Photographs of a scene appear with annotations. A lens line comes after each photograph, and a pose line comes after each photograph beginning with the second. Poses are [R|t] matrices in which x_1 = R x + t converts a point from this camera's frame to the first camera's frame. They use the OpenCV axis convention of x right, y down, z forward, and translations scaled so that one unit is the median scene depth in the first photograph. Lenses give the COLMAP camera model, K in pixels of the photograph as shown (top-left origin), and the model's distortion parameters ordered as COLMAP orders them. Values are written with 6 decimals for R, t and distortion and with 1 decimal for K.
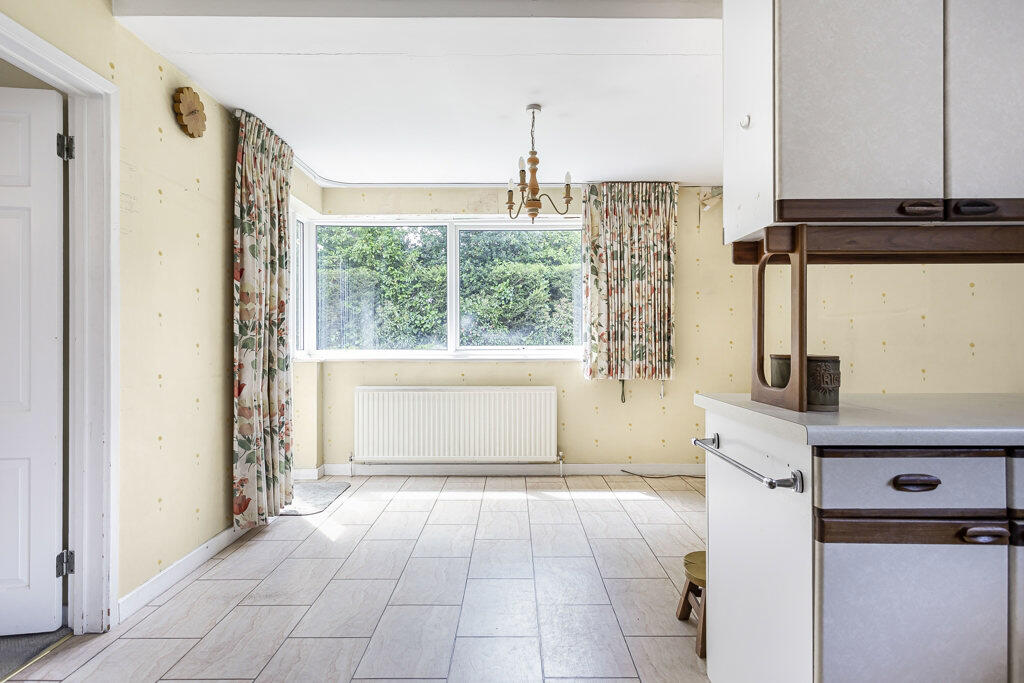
lens RADIAL K [[494.9, 0, 503.7], [0, 494.9, 342.1], [0, 0, 1]] dist [0.003047, 0.002362]
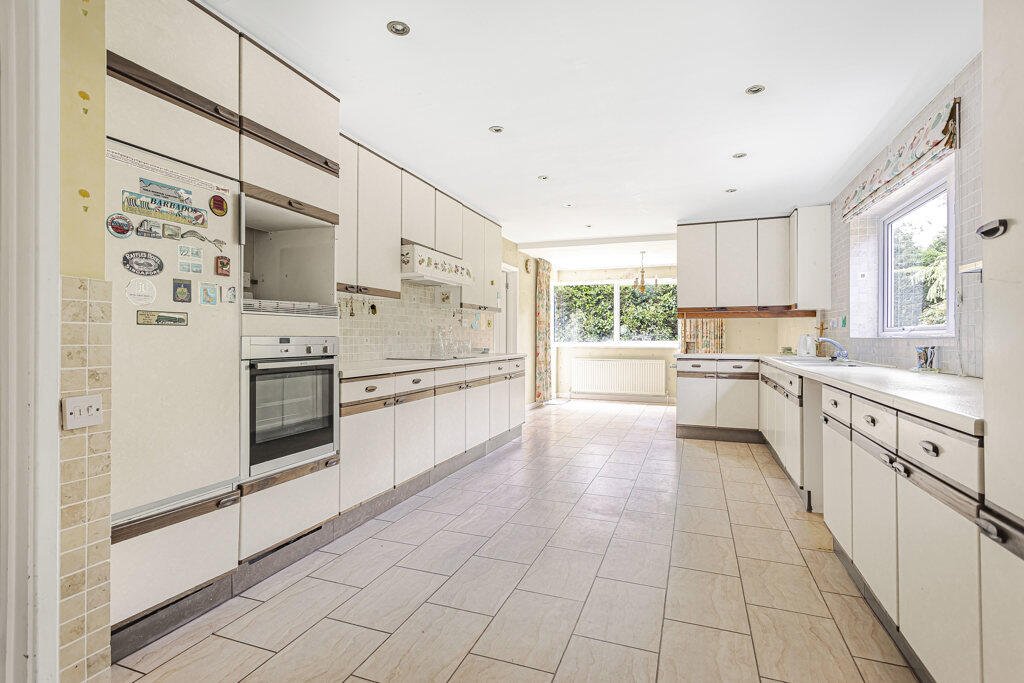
lens RADIAL K [[494.9, 0, 524.0], [0, 494.9, 343.7], [0, 0, 1]] dist [0.003047, 0.002362]
pose [[0.947487, 0.006591, -0.319728, 0.203426], [-0.004526, 0.999964, 0.007203, 0.007674], [0.319763, -0.005378, 0.947482, -1.151905]]
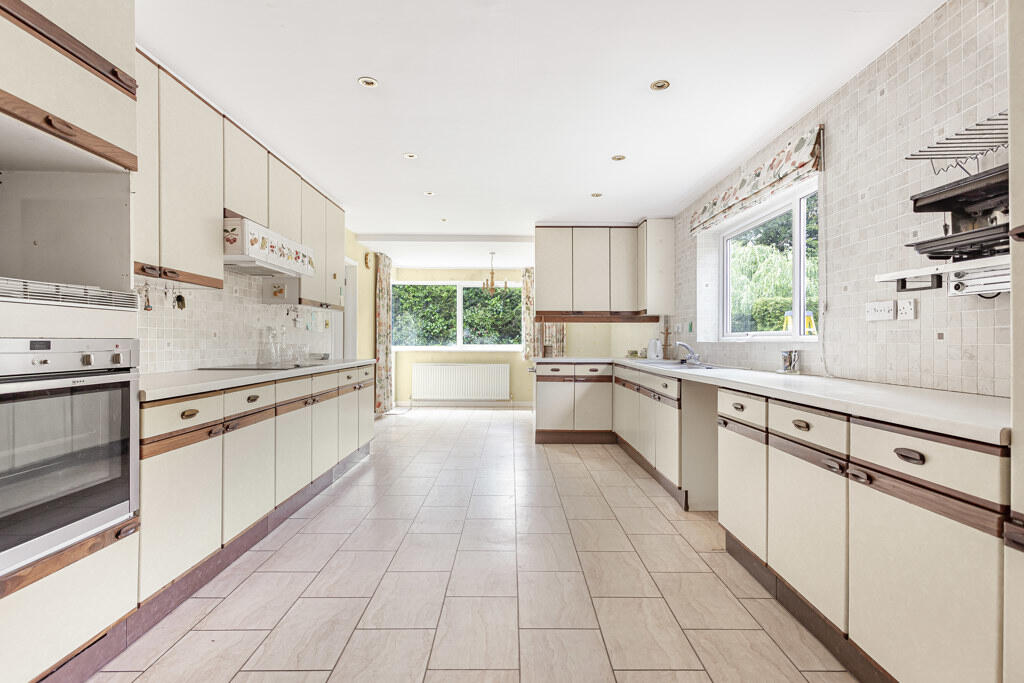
lens RADIAL K [[494.9, 0, 523.7], [0, 494.9, 345.7], [0, 0, 1]] dist [0.003047, 0.002362]
pose [[0.999197, 0.004717, 0.039776, 0.080139], [-0.004812, 0.999986, 0.002281, 0.007291], [-0.039764, -0.002471, 0.999206, -1.056808]]
